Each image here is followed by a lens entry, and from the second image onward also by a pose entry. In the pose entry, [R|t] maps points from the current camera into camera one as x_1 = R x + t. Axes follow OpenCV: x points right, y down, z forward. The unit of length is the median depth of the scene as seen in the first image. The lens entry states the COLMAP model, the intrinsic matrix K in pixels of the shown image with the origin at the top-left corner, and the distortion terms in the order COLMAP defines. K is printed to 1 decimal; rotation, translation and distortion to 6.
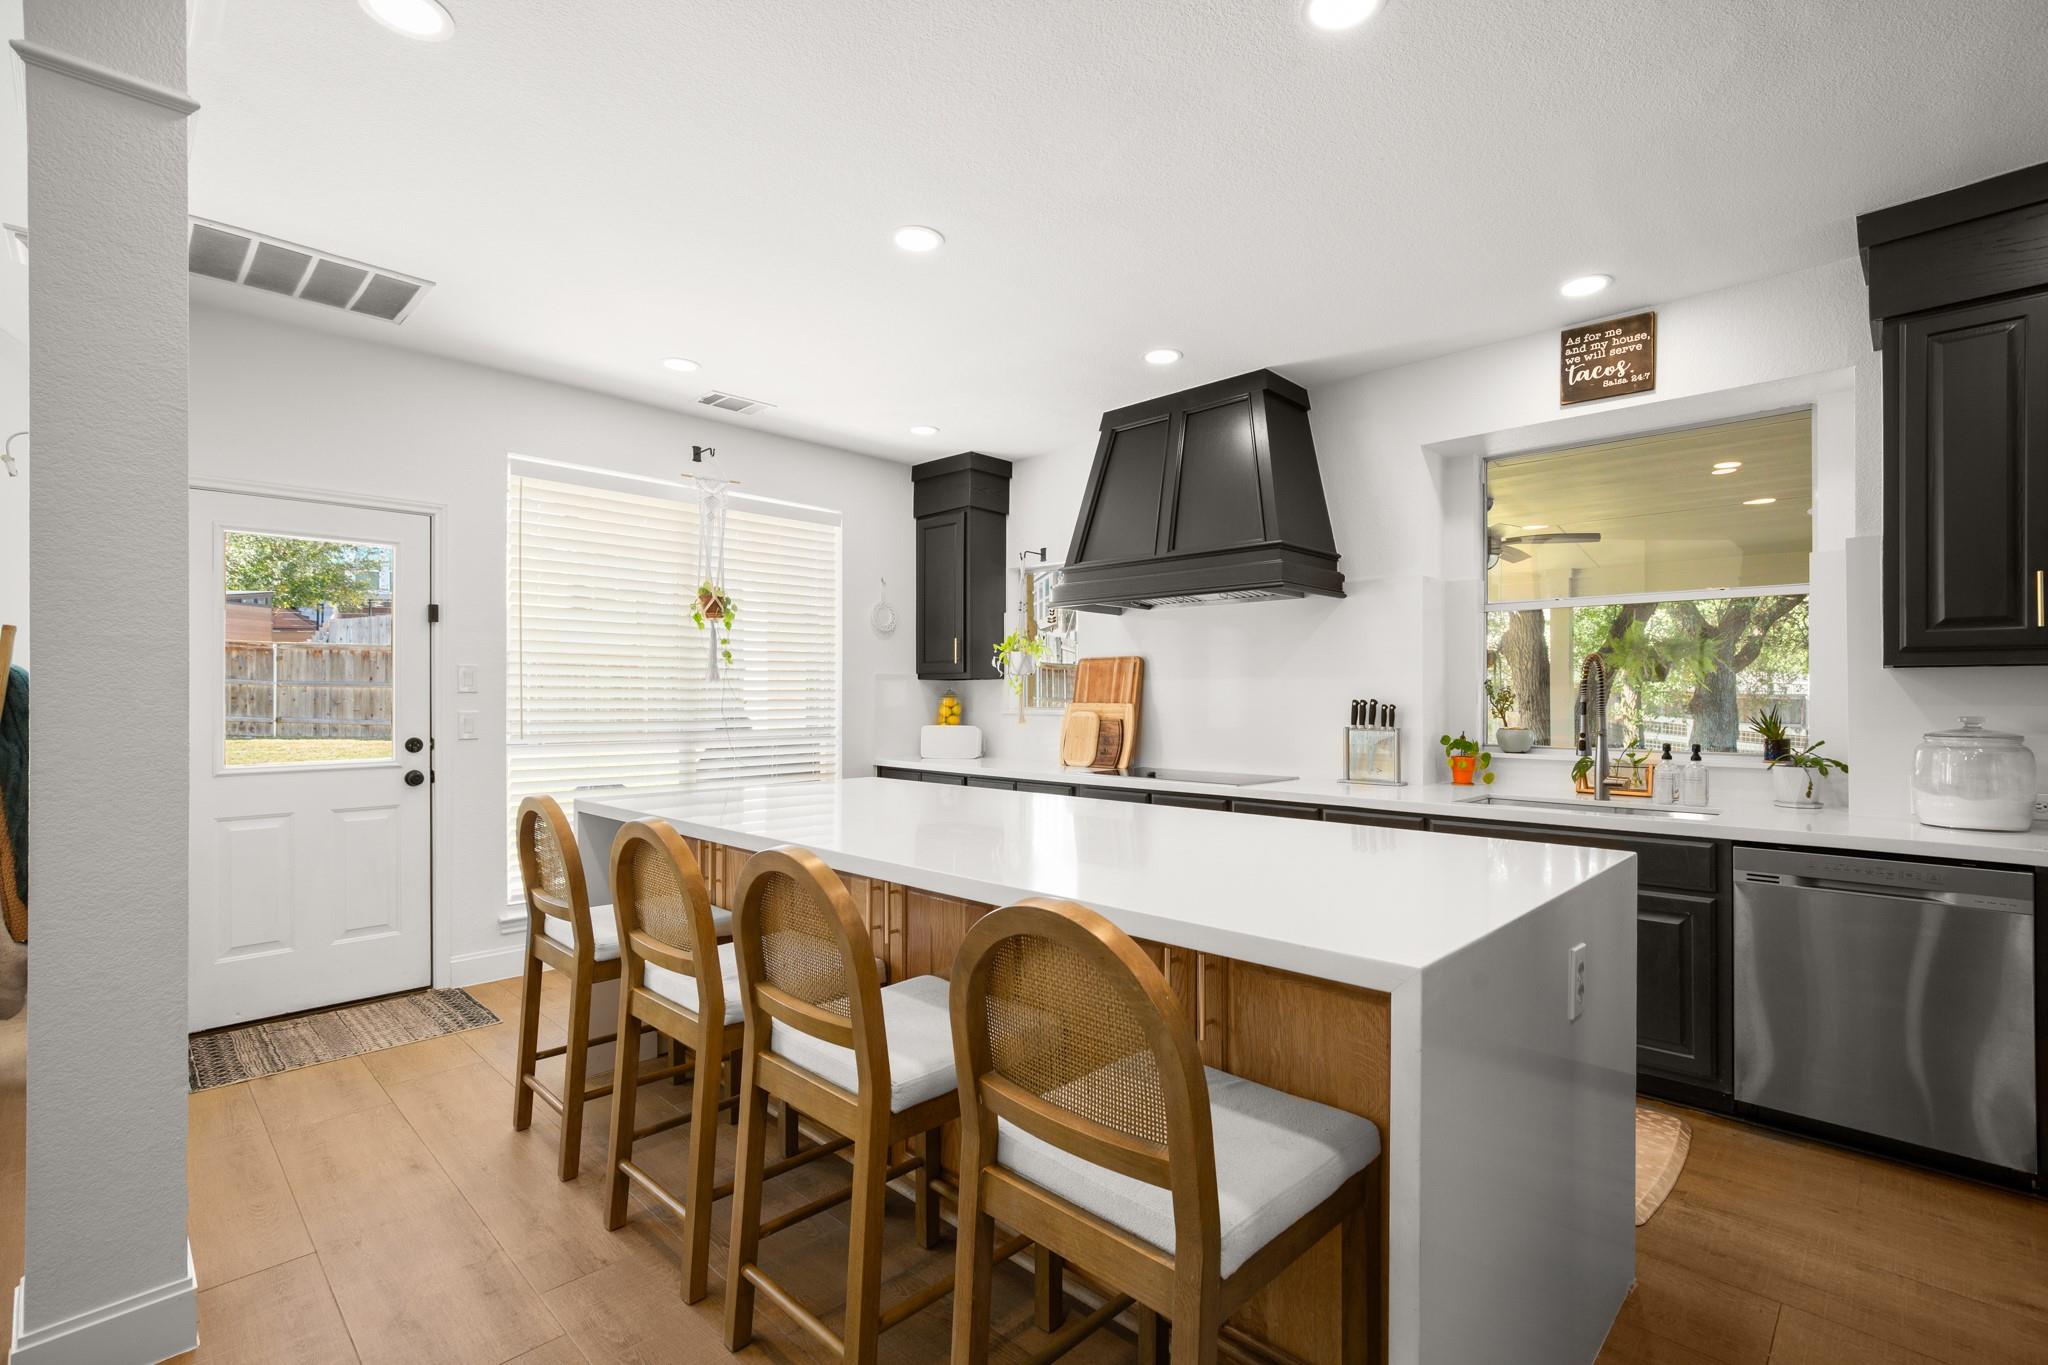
lens RADIAL K [[932.5, 0, 1031.0], [0, 932.5, 686.6], [0, 0, 1]] dist [-0.004067, 0.000704]
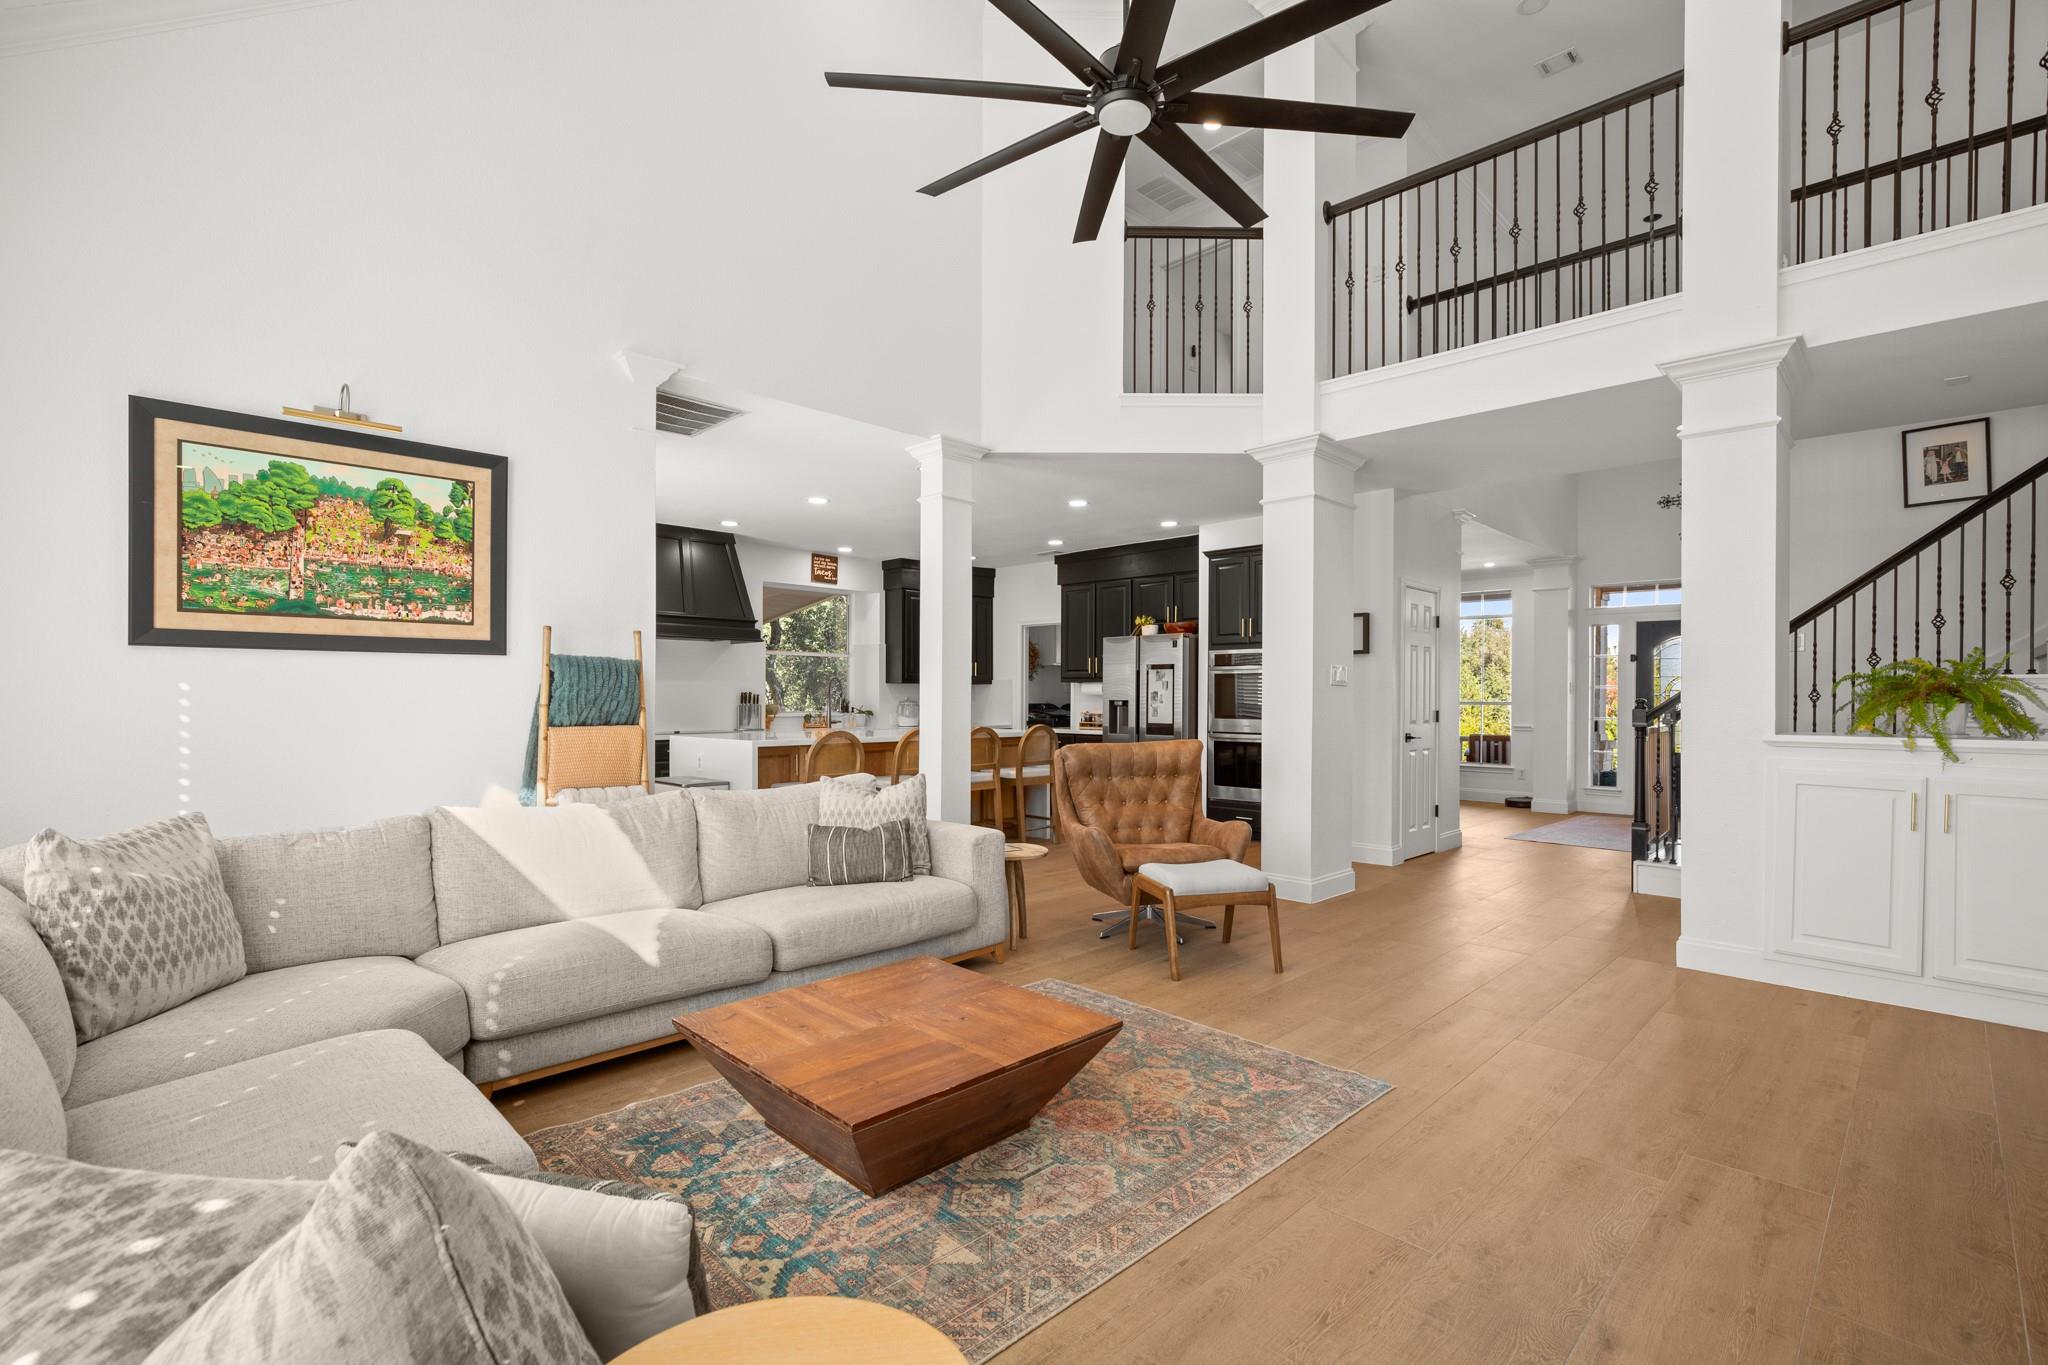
lens RADIAL K [[932.5, 0, 1013.9], [0, 932.5, 697.0], [0, 0, 1]] dist [-0.004067, 0.000704]
pose [[0.028866, 0.000429, 0.999583, -1.587215], [-0.014391, 0.999896, -0.000013, 0.014427], [-0.999480, -0.014385, 0.028869, 0.267918]]
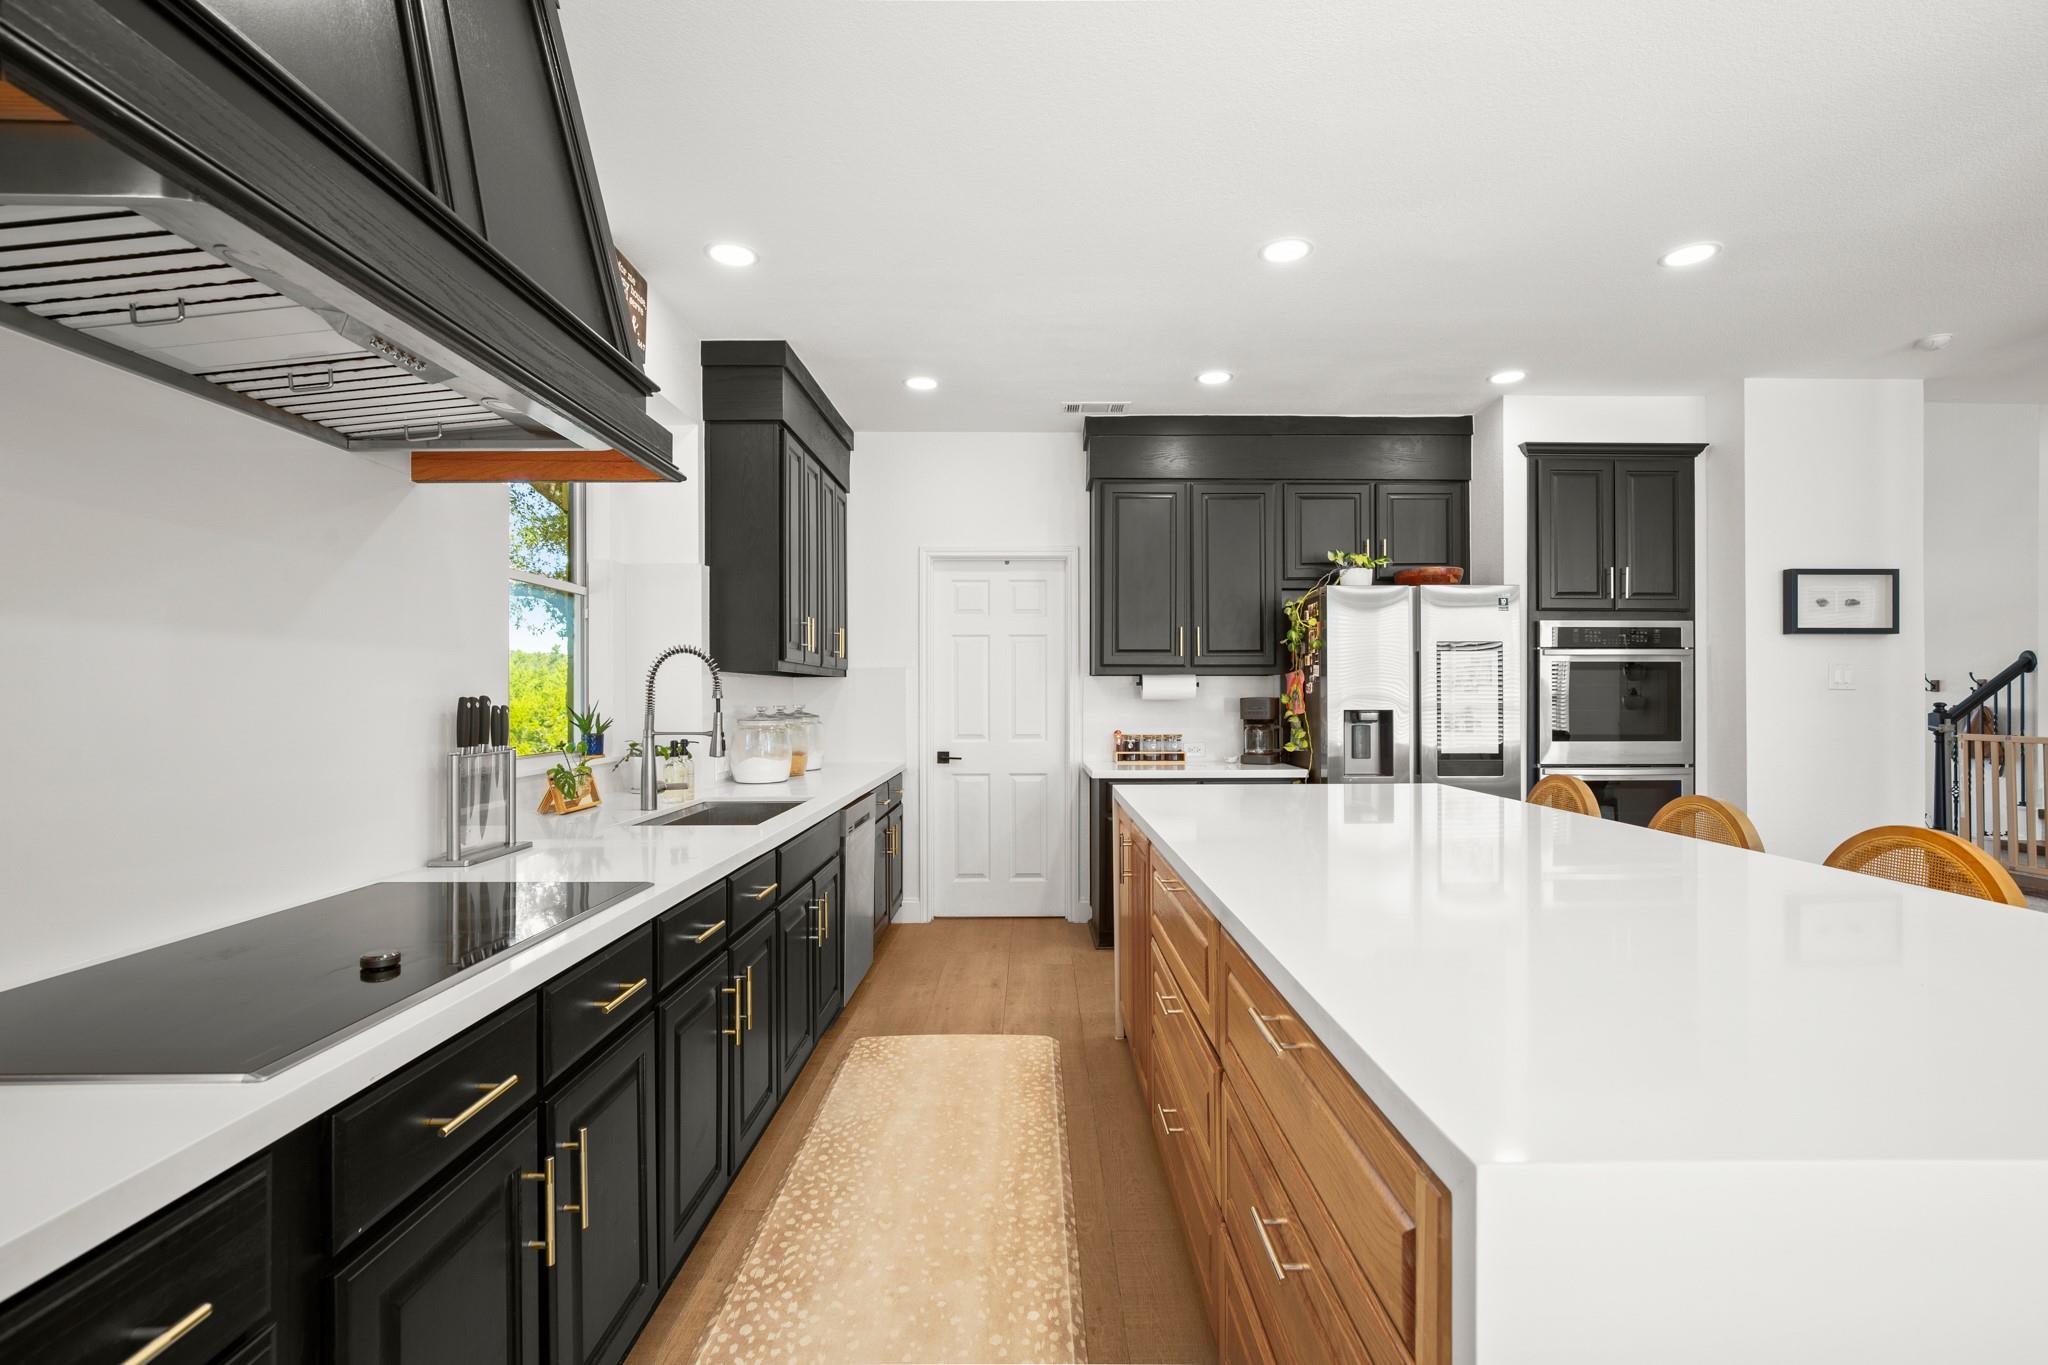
lens RADIAL K [[932.5, 0, 1027.7], [0, 932.5, 687.8], [0, 0, 1]] dist [-0.004067, 0.000704]
pose [[-0.691796, 0.005141, 0.722074, -0.199393], [-0.007990, 0.999859, -0.014774, 0.011928], [-0.722049, -0.015990, -0.691658, 0.992065]]
